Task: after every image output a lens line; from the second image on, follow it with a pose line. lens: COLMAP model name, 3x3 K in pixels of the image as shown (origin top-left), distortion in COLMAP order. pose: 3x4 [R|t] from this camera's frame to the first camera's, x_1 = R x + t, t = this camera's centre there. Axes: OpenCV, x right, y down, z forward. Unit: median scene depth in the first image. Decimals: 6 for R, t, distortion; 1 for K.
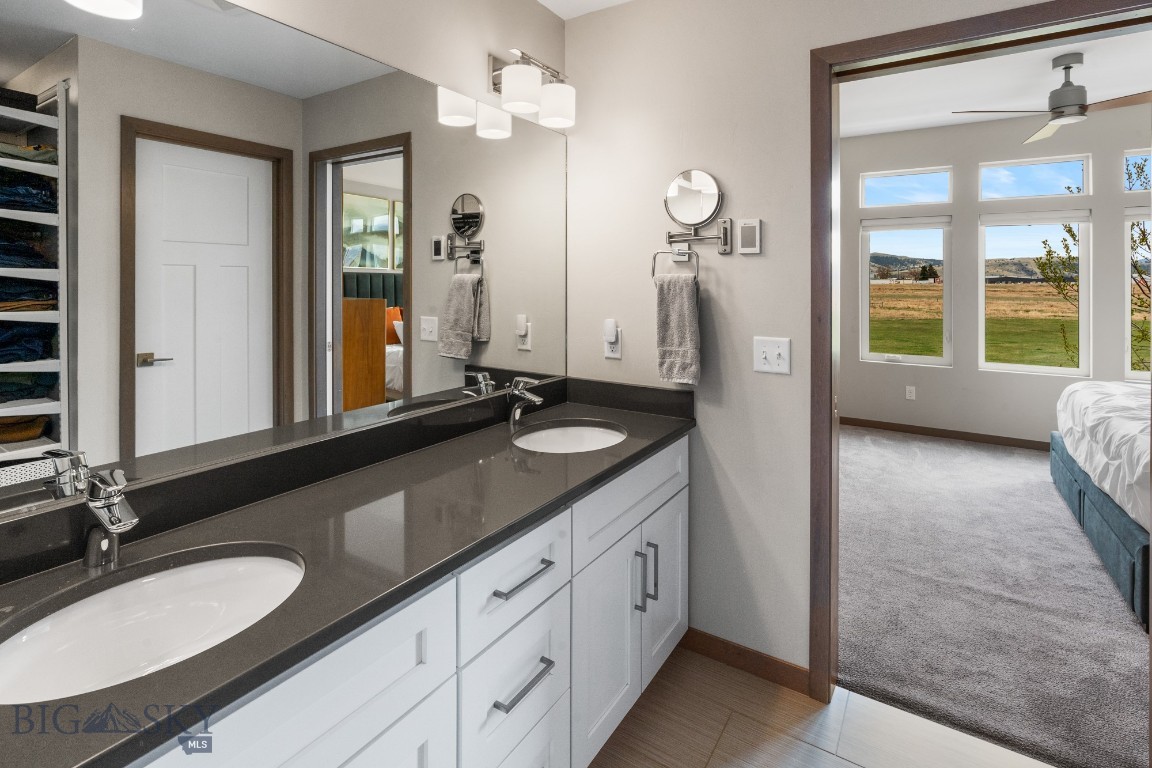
lens RADIAL K [[549.0, 0, 590.9], [0, 549.0, 277.2], [0, 0, 1]] dist [-0.001964, 0.000009]
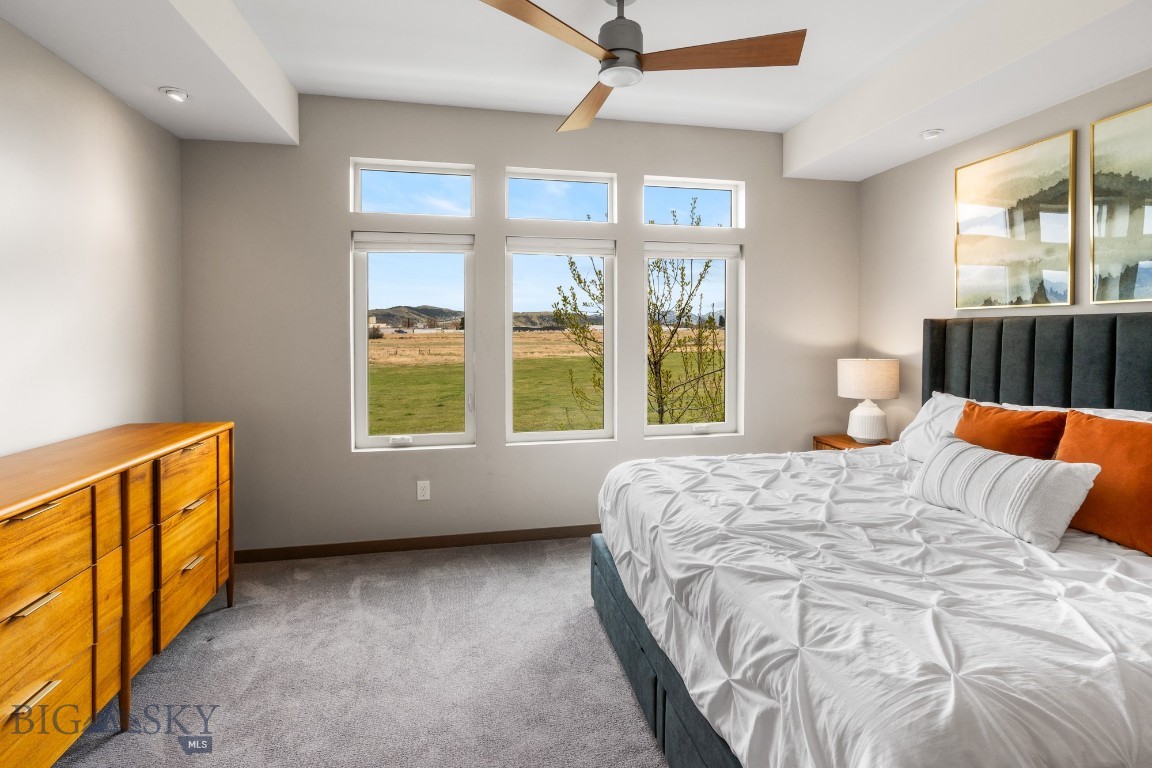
lens RADIAL K [[534.9, 0, 581.4], [0, 534.9, 340.0], [0, 0, 1]] dist [-0.004509, 0.000394]
pose [[0.721852, -0.017593, 0.691824, 0.278220], [0.000695, 0.999695, 0.024697, 0.007614], [-0.692047, -0.017347, 0.721644, 0.403327]]
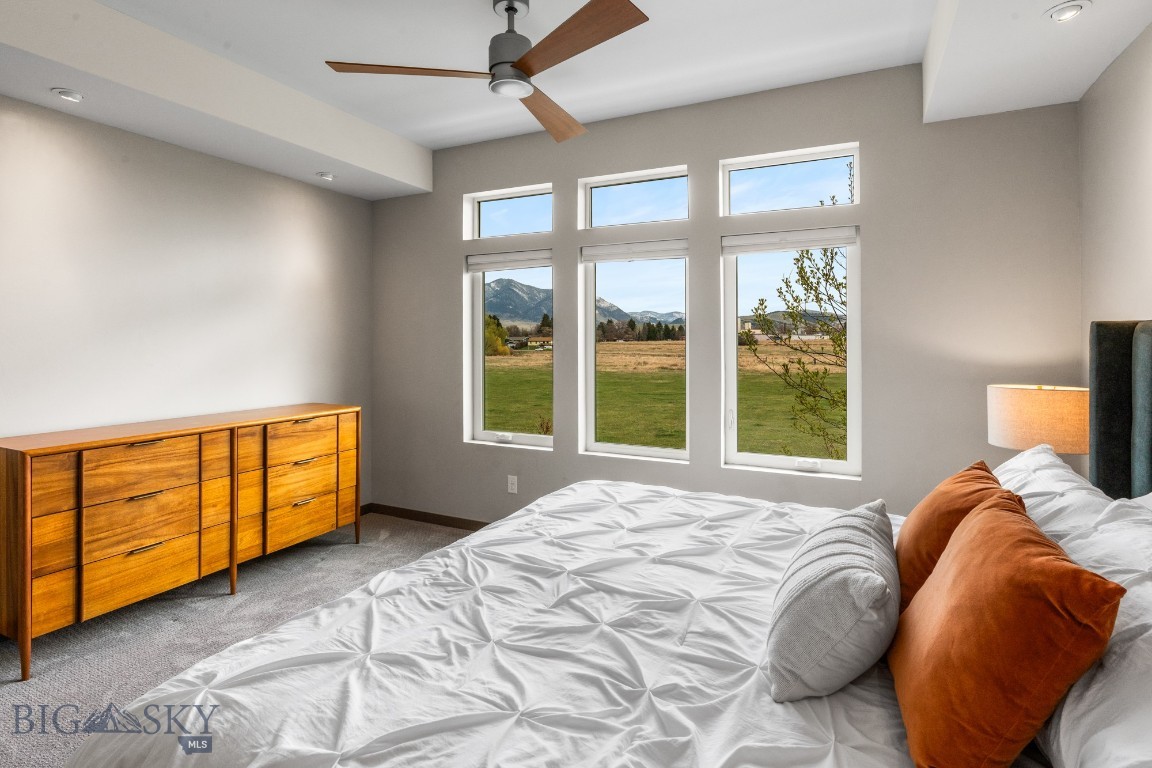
lens RADIAL K [[562.4, 0, 578.9], [0, 562.4, 335.8], [0, 0, 1]] dist [-0.006657, -0.000361]
pose [[0.993610, -0.005182, 0.112751, 0.619325], [0.004944, 0.999985, 0.002389, 0.005581], [-0.112762, -0.001816, 0.993620, 0.229562]]
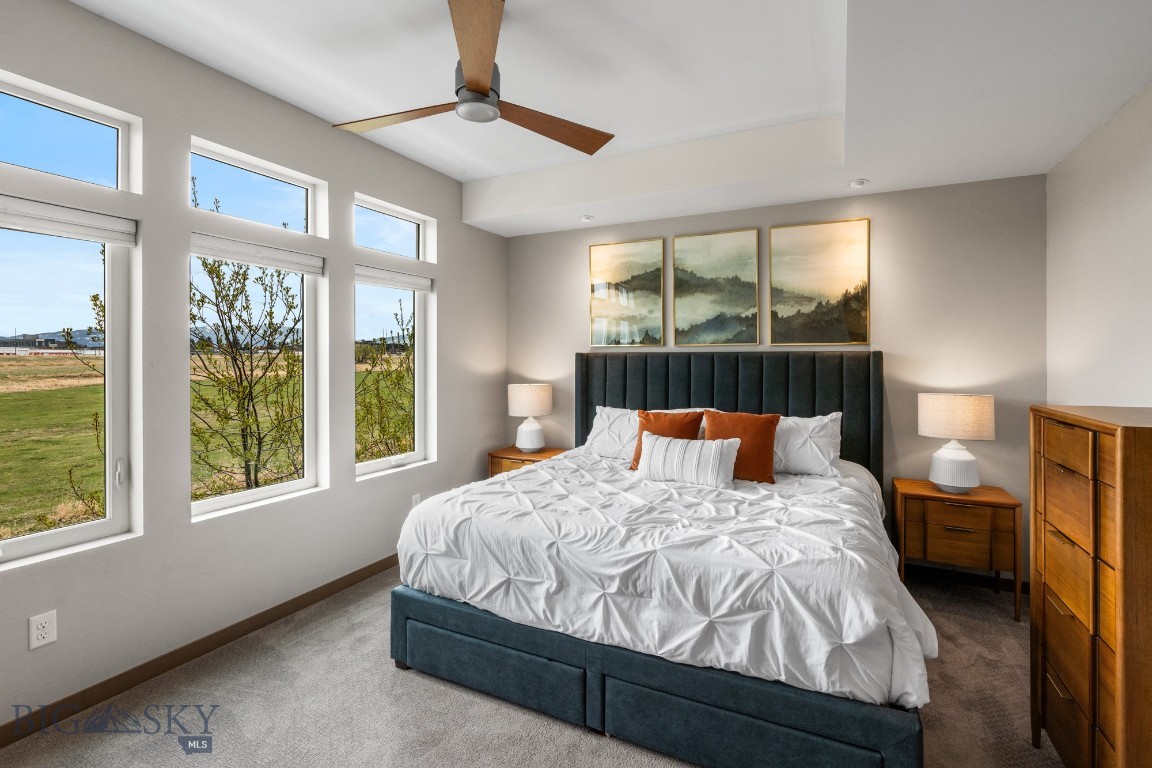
lens RADIAL K [[531.9, 0, 576.7], [0, 531.9, 358.7], [0, 0, 1]] dist [-0.009845, -0.000067]
pose [[-0.097089, -0.008067, 0.995243, 0.159855], [-0.009275, 0.999931, 0.007200, 0.001820], [-0.995232, -0.008532, -0.097157, 0.667893]]
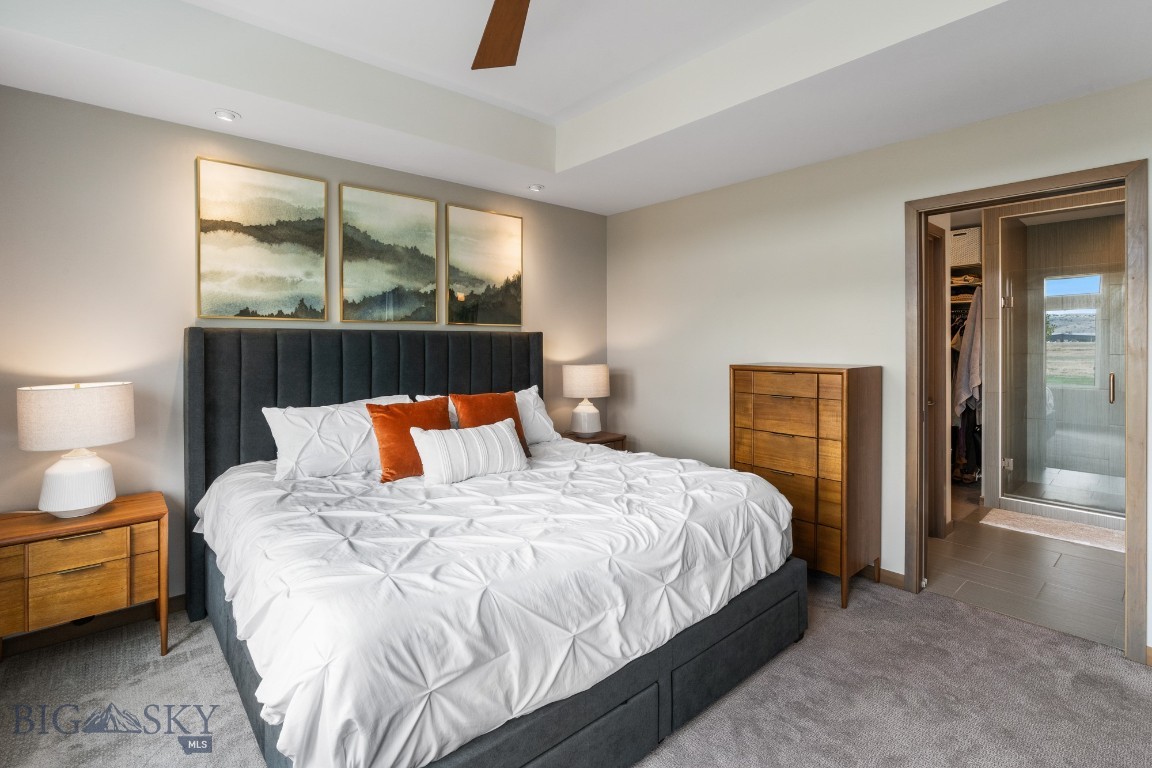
lens RADIAL K [[534.9, 0, 581.4], [0, 534.9, 340.0], [0, 0, 1]] dist [-0.004509, 0.000394]
pose [[-0.958218, -0.005737, 0.285982, 0.504188], [-0.008686, 0.999921, -0.009044, 0.012535], [-0.285908, -0.011150, -0.958192, 0.984565]]
